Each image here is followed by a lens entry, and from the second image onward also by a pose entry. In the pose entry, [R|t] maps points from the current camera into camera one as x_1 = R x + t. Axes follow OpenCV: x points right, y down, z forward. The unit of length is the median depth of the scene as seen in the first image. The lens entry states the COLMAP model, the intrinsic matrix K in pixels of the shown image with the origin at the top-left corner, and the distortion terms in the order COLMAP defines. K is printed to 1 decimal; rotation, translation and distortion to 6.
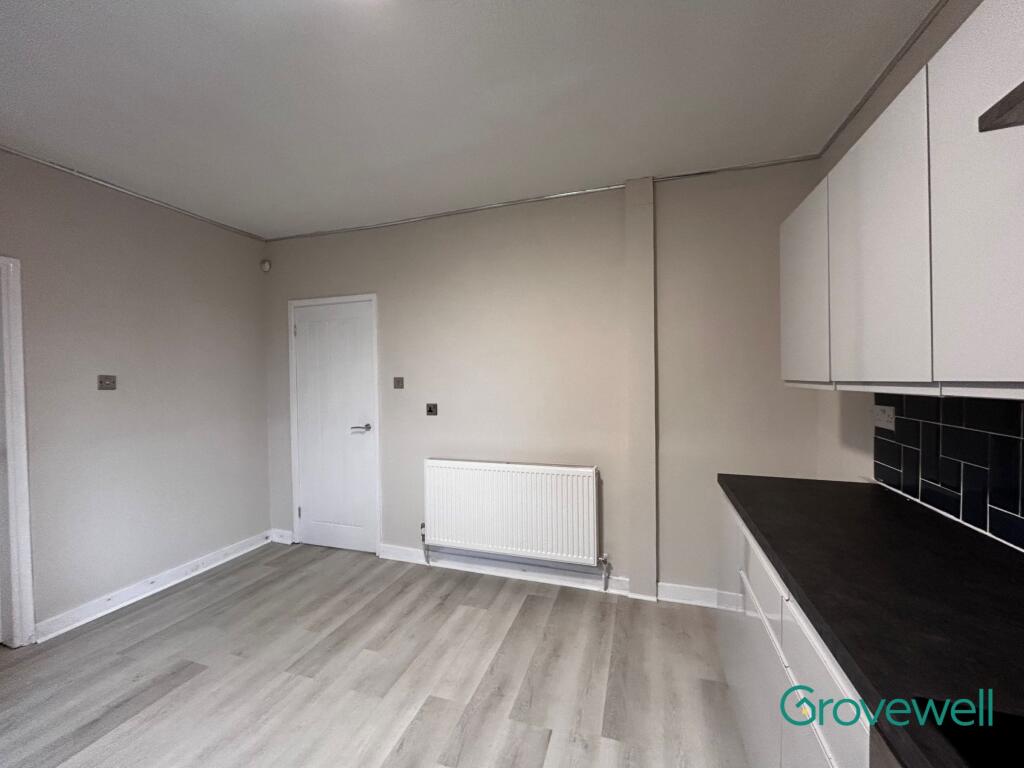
lens RADIAL K [[421.4, 0, 507.7], [0, 421.4, 385.6], [0, 0, 1]] dist [-0.000095, 0.000132]
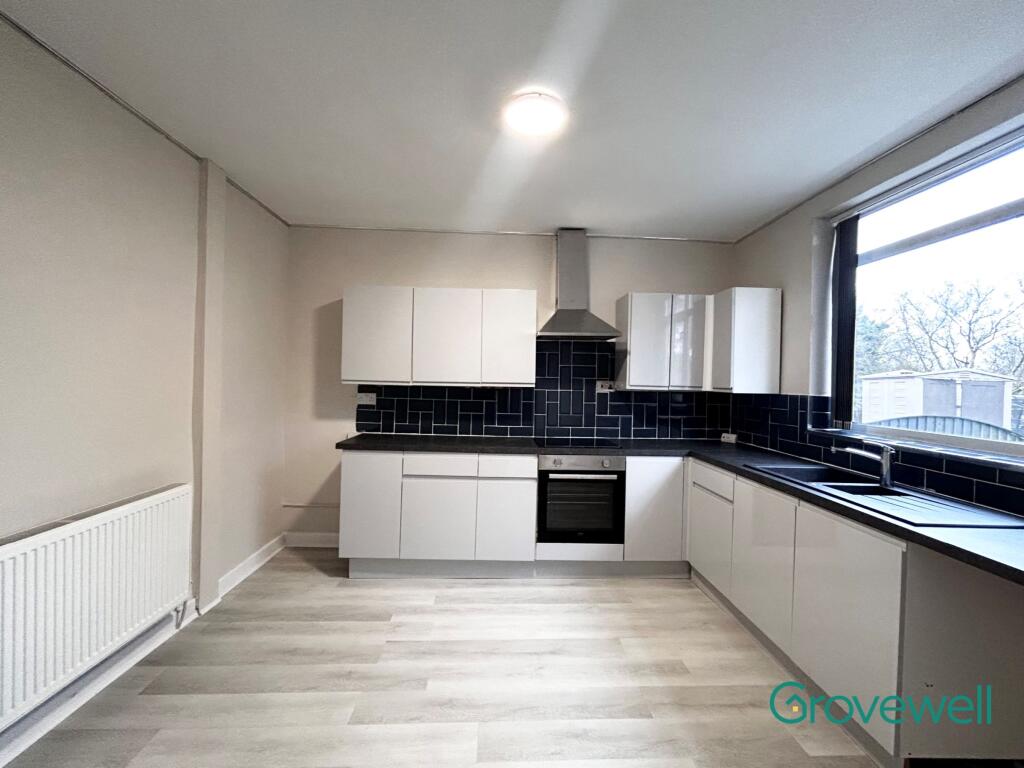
lens RADIAL K [[421.4, 0, 507.7], [0, 421.4, 385.6], [0, 0, 1]] dist [-0.000095, 0.000132]
pose [[-0.327333, -0.016923, 0.944757, -1.116403], [0.003156, 0.999814, 0.019003, -0.022480], [-0.944904, 0.009202, -0.327219, 0.928197]]
